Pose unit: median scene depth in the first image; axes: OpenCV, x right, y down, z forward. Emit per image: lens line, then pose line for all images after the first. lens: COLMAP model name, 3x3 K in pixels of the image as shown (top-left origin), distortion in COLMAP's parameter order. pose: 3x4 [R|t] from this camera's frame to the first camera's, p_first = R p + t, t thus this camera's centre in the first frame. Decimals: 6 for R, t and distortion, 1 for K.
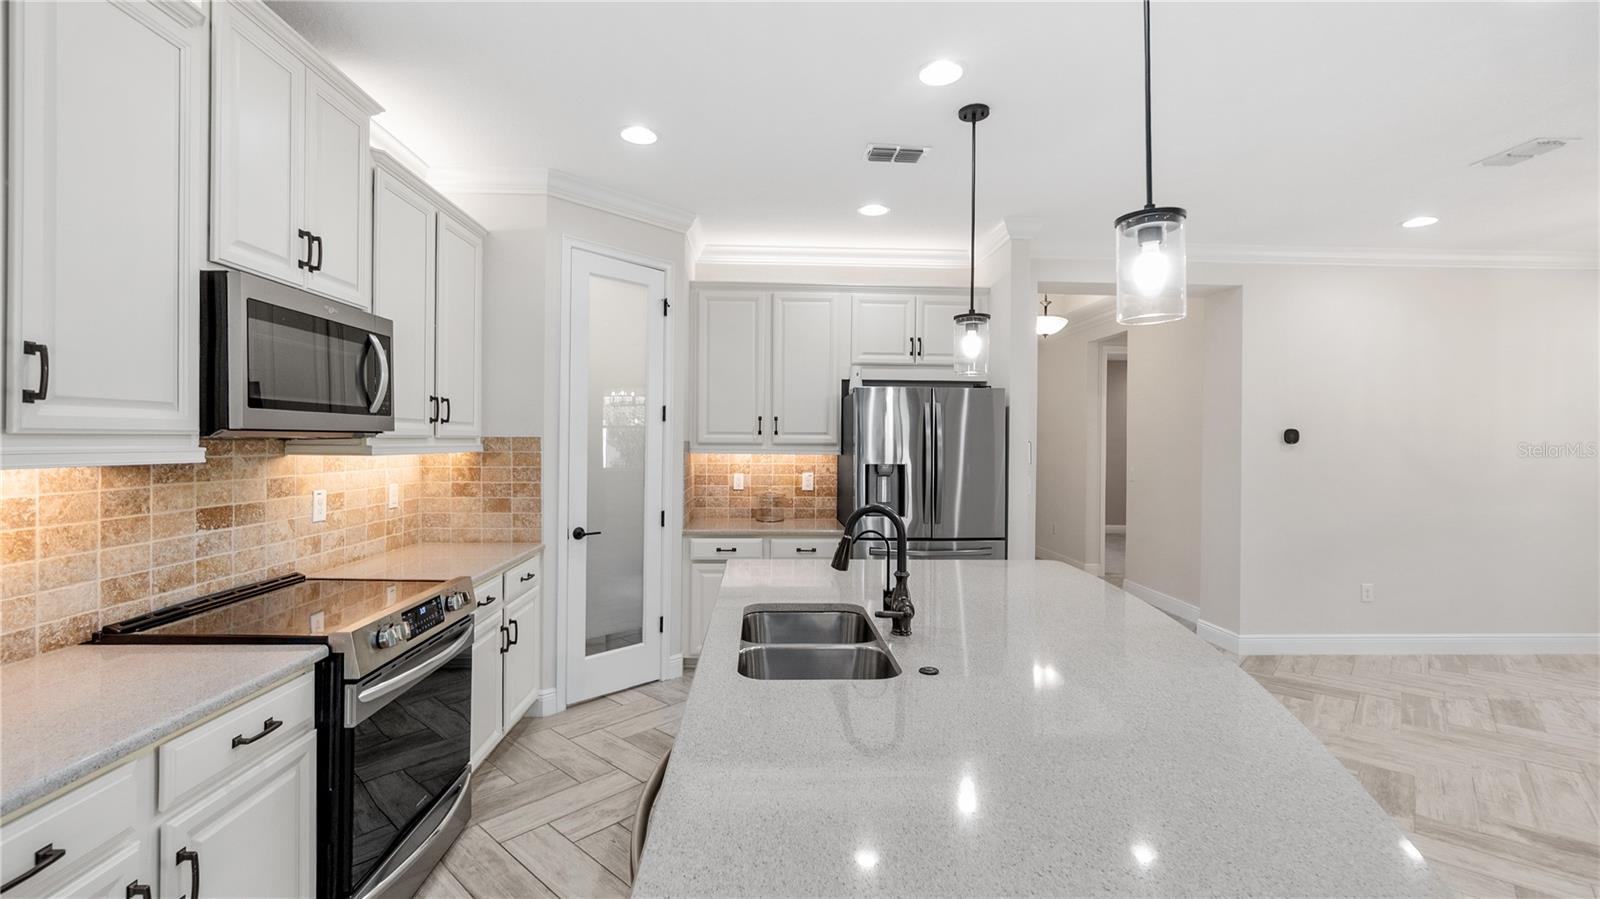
lens RADIAL K [[691.8, 0, 799.7], [0, 691.8, 445.7], [0, 0, 1]] dist [-0.007537, 0.002911]
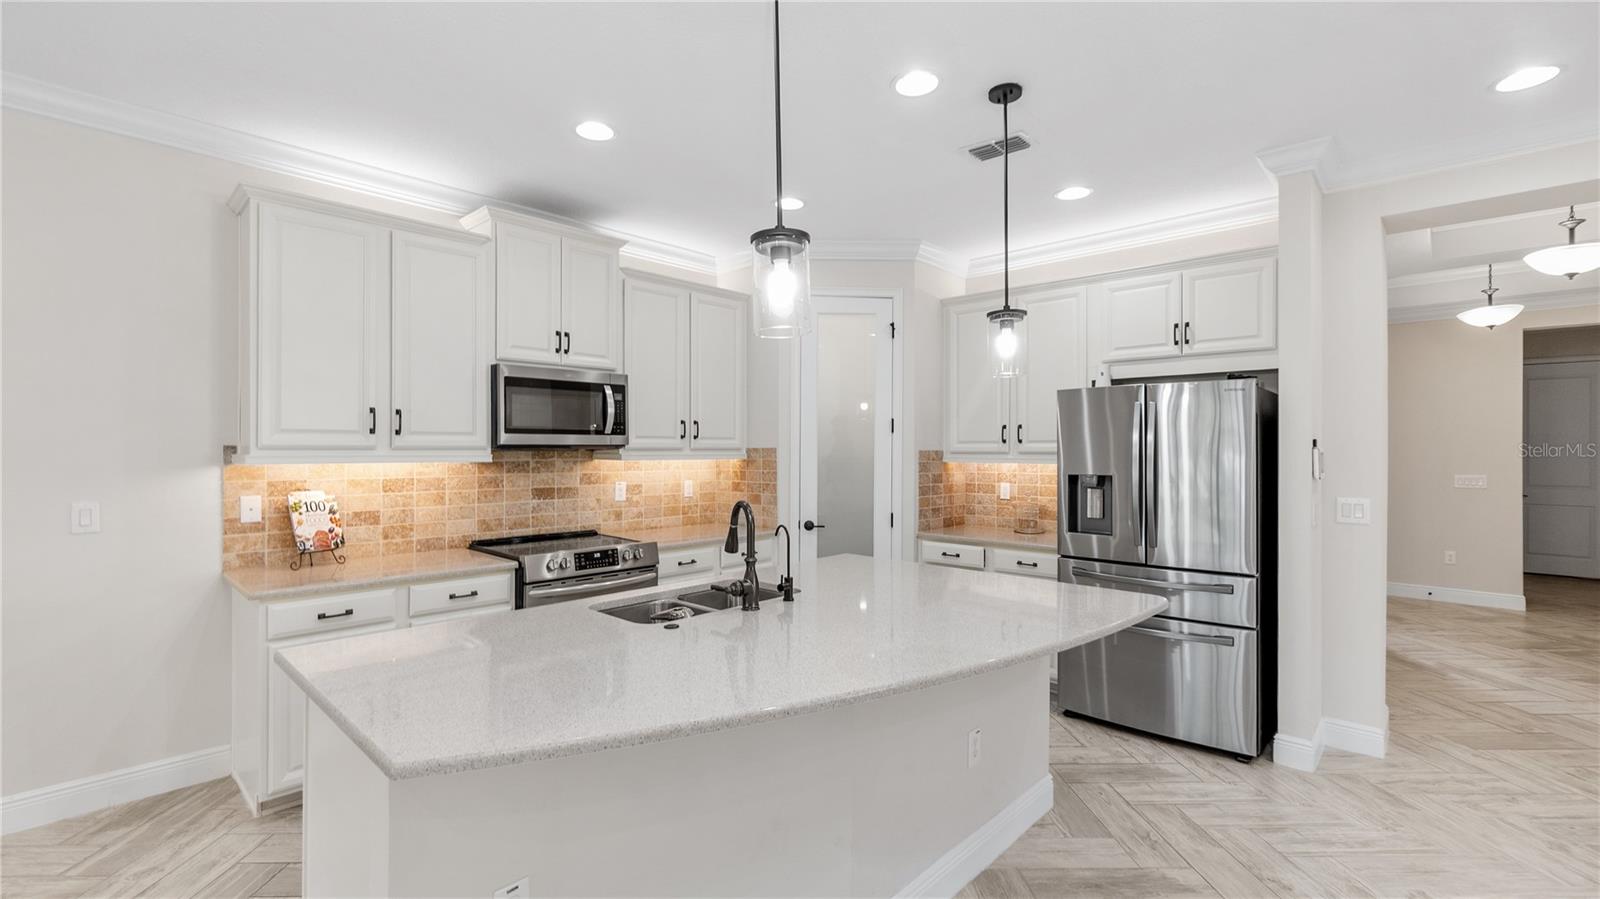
lens RADIAL K [[691.8, 0, 789.7], [0, 691.8, 454.0], [0, 0, 1]] dist [-0.007537, 0.002911]
pose [[0.690296, -0.002932, -0.723521, 0.576035], [-0.000594, 0.999989, -0.004619, 0.004879], [0.723527, 0.003618, 0.690287, 0.127228]]
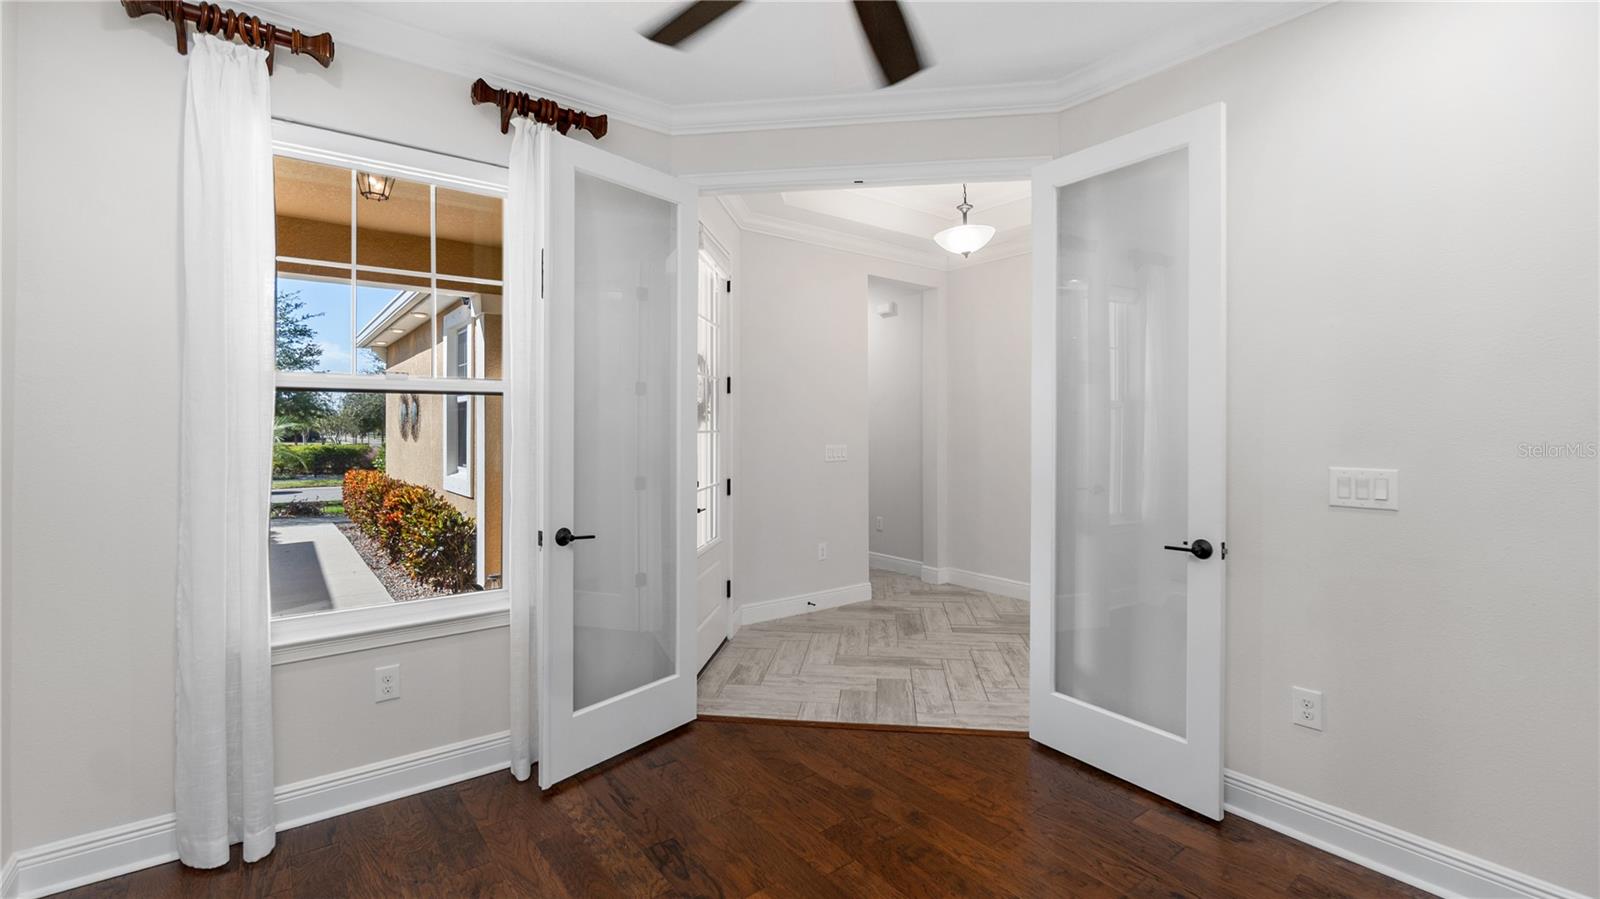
lens RADIAL K [[691.8, 0, 796.4], [0, 691.8, 437.9], [0, 0, 1]] dist [-0.007537, 0.002911]
pose [[0.821928, -0.016293, 0.569359, -0.399457], [0.011335, 0.999861, 0.012249, 0.016494], [-0.569479, -0.003614, 0.821998, 1.508958]]
